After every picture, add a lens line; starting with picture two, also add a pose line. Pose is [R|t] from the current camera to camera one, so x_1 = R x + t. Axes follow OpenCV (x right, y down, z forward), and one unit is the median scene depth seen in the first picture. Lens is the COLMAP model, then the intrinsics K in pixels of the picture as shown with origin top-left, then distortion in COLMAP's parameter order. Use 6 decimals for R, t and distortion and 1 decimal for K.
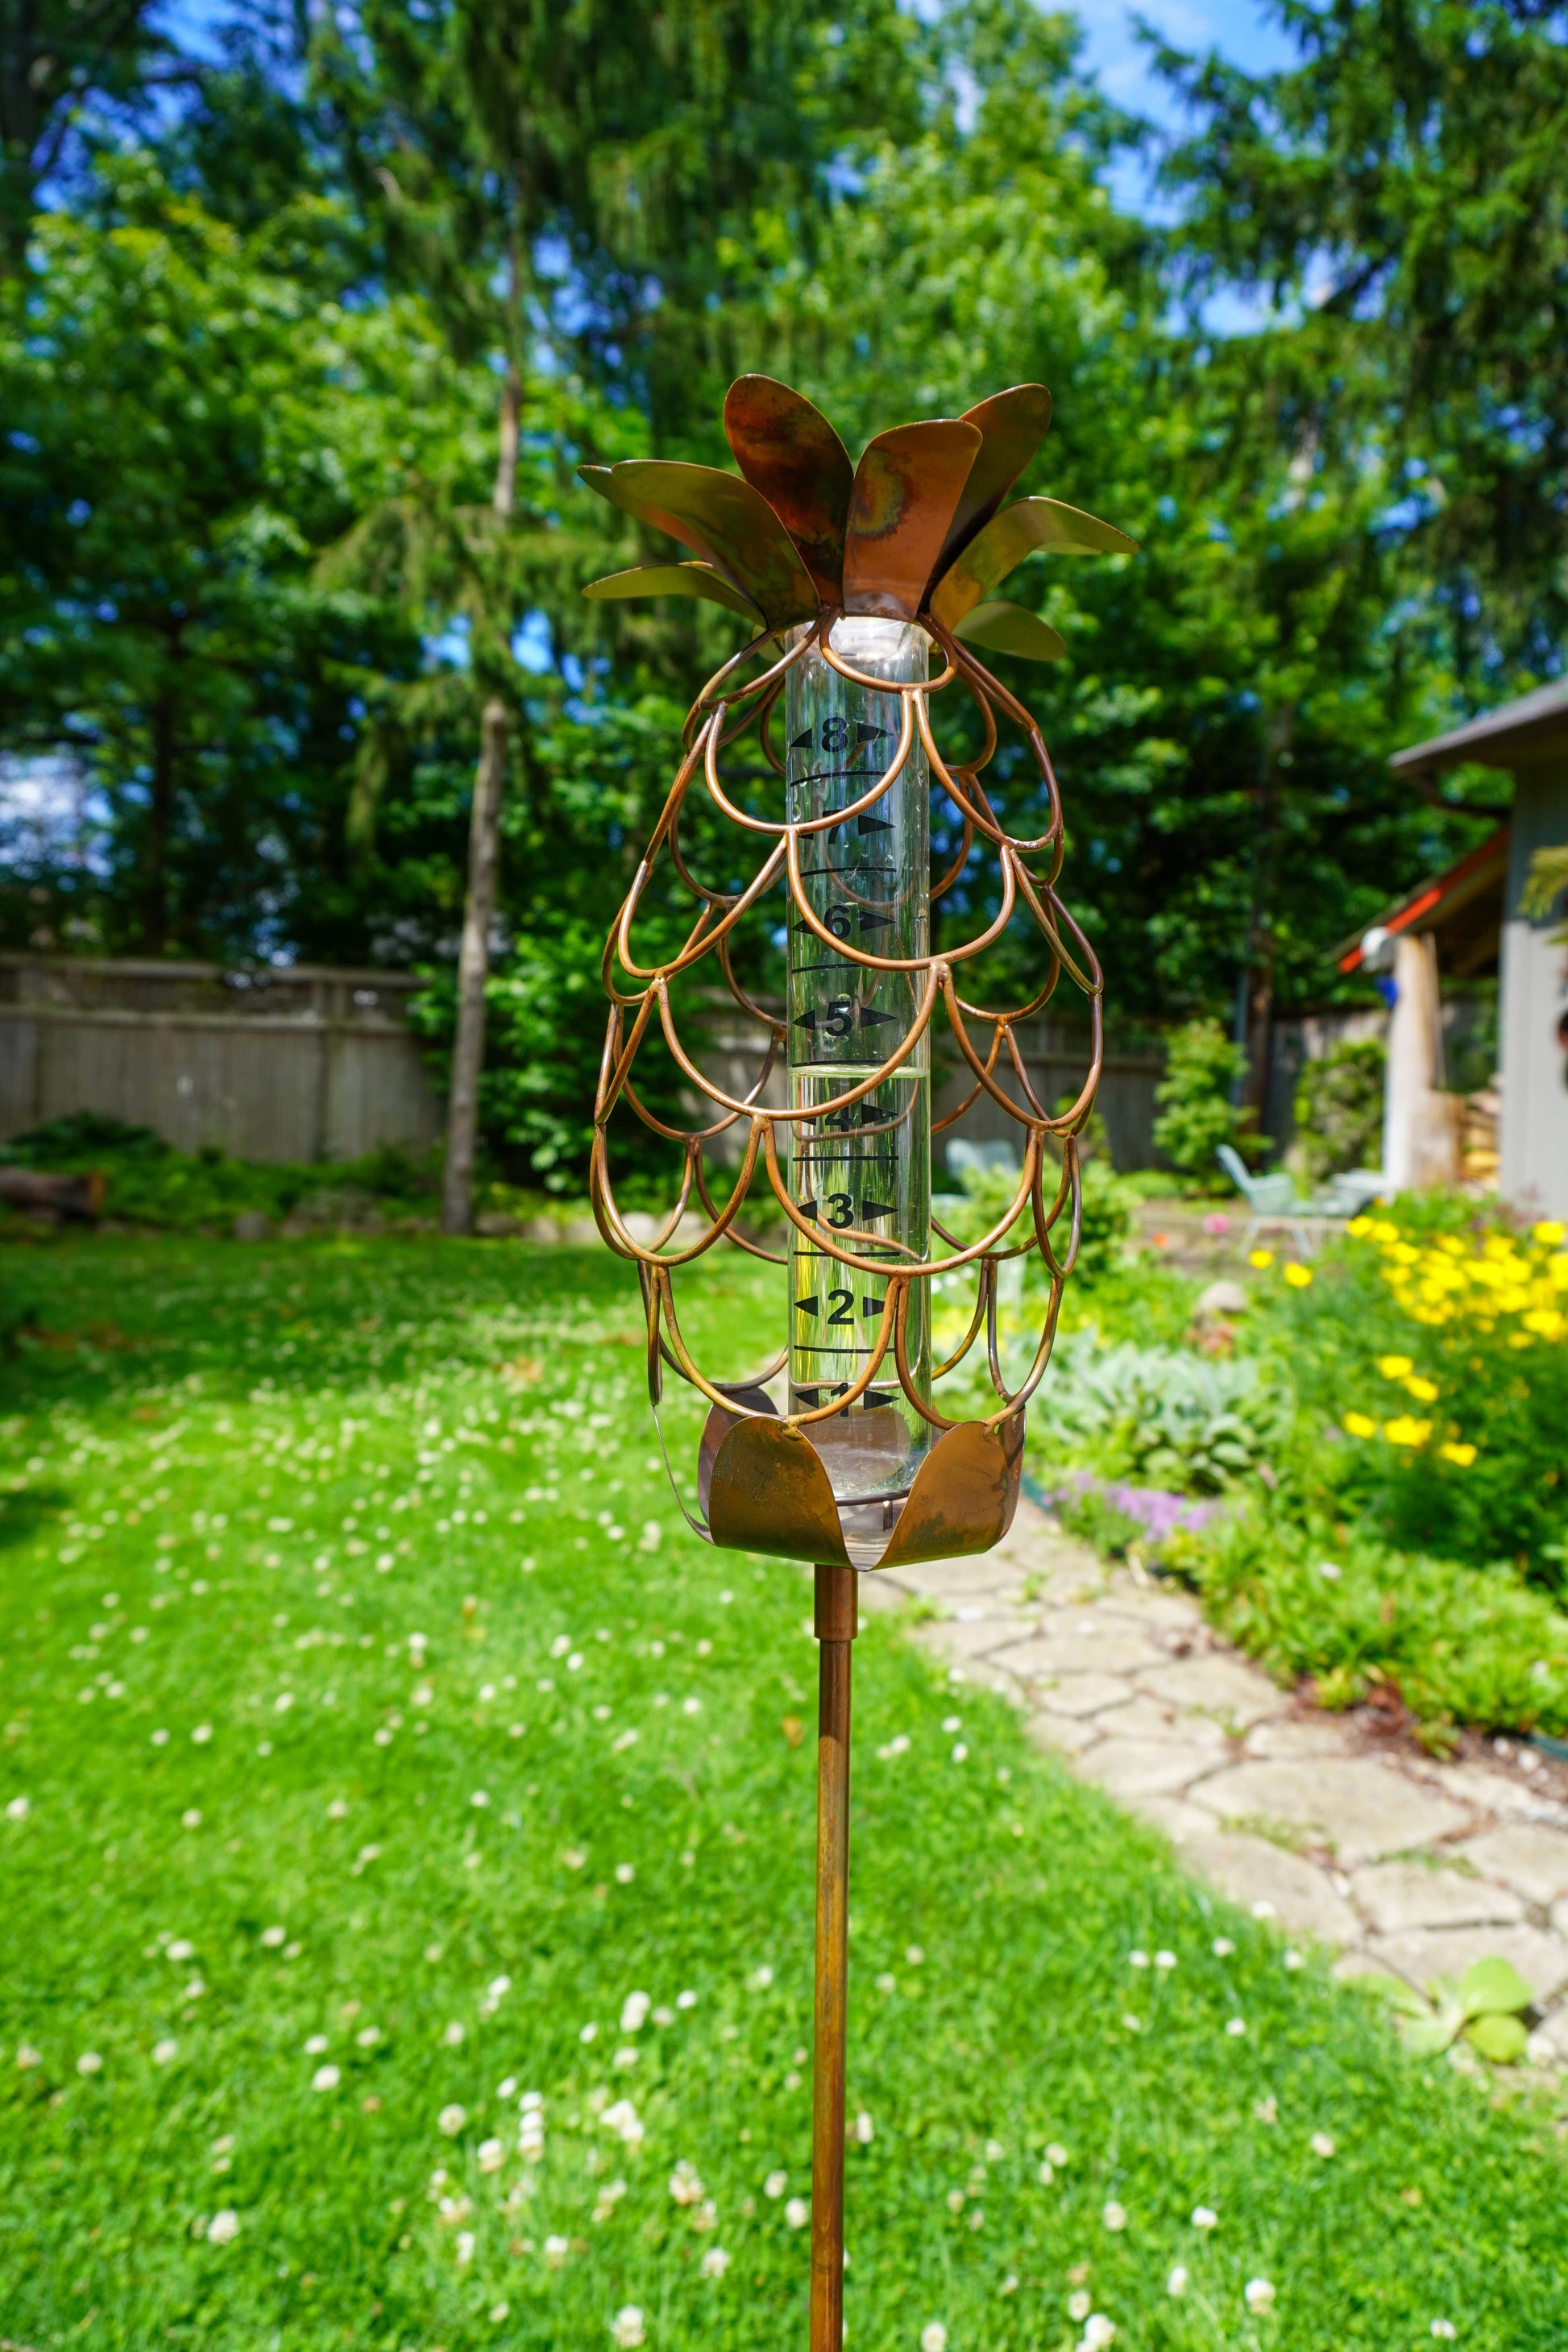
lens RADIAL K [[1597.3, 0, 784.0], [0, 1597.3, 1176.0], [0, 0, 1]] dist [-0.060400, 0.046489]
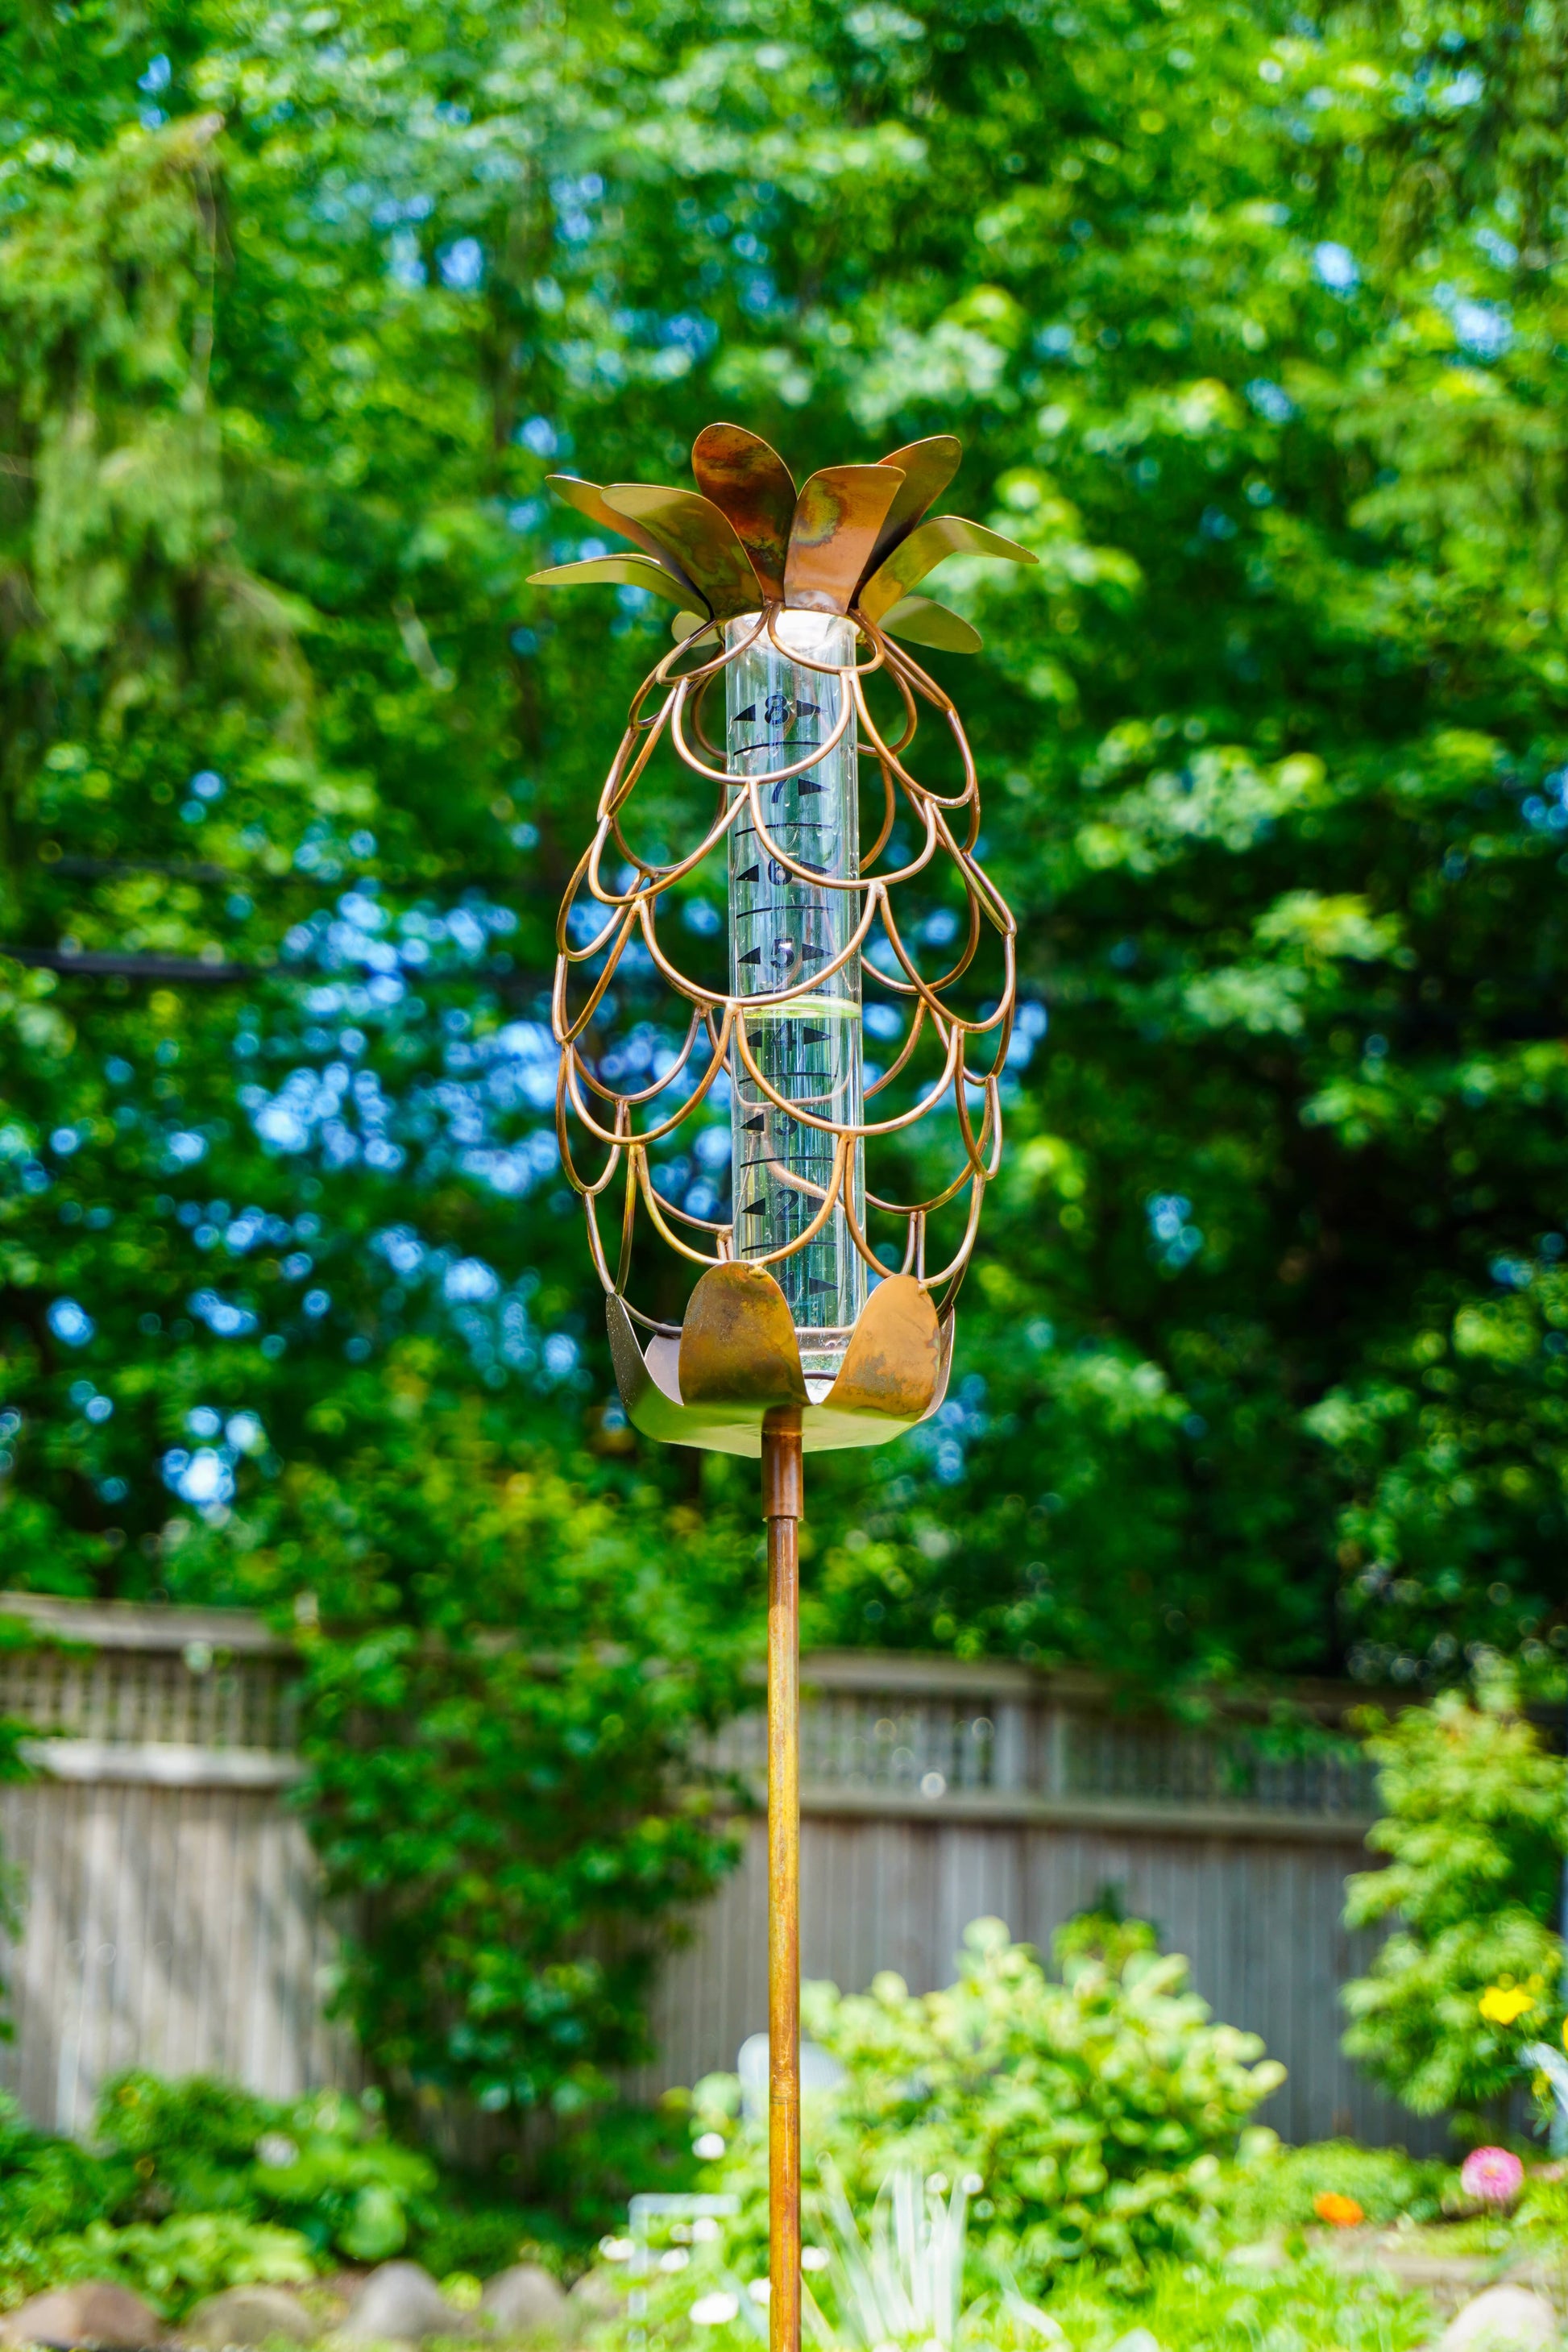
lens RADIAL K [[5019.9, 0, 784.0], [0, 5019.9, 1176.0], [0, 0, 1]] dist [0.016614, 0.533950]
pose [[0.993411, 0.014452, 0.113690, -0.075882], [0.009790, 0.977689, -0.209828, 0.165914], [-0.114186, 0.209558, 0.971106, -0.500167]]
